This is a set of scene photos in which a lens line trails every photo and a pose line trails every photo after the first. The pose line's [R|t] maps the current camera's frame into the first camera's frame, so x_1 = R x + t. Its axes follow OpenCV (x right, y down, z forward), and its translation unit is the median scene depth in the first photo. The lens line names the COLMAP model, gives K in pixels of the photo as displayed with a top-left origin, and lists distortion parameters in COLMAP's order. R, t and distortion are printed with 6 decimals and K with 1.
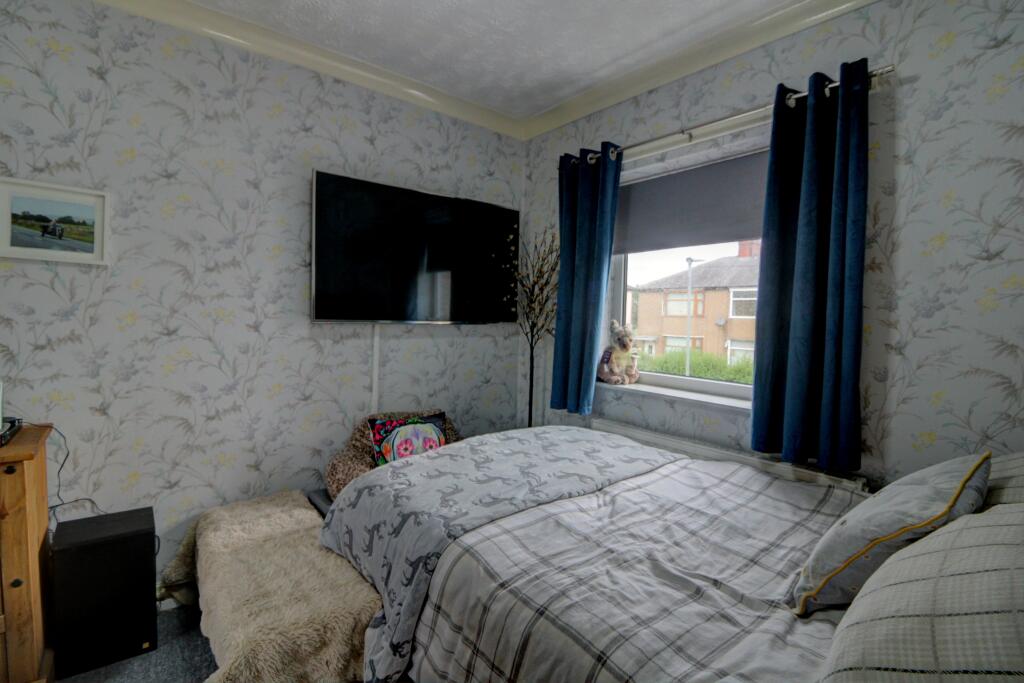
lens RADIAL K [[475.6, 0, 513.0], [0, 475.6, 339.2], [0, 0, 1]] dist [-0.009001, -0.002474]
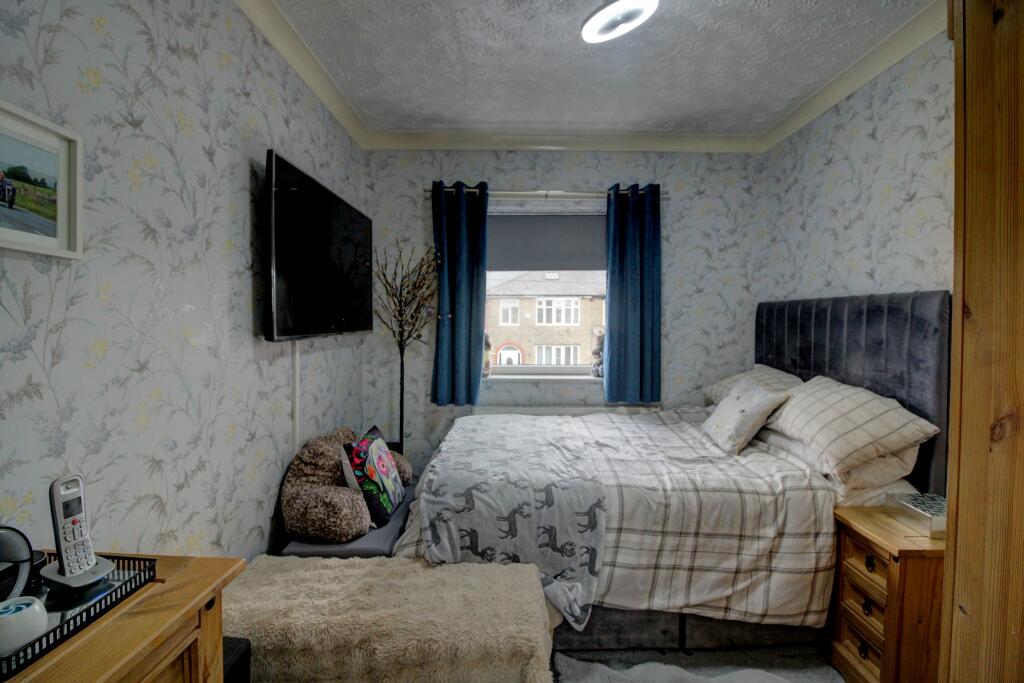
lens RADIAL K [[475.6, 0, 516.6], [0, 475.6, 338.6], [0, 0, 1]] dist [-0.009001, -0.002474]
pose [[0.630206, -0.053017, 0.774616, -0.880273], [0.052725, 0.998285, 0.025430, -0.040766], [-0.774636, 0.024815, 0.631920, 0.192094]]
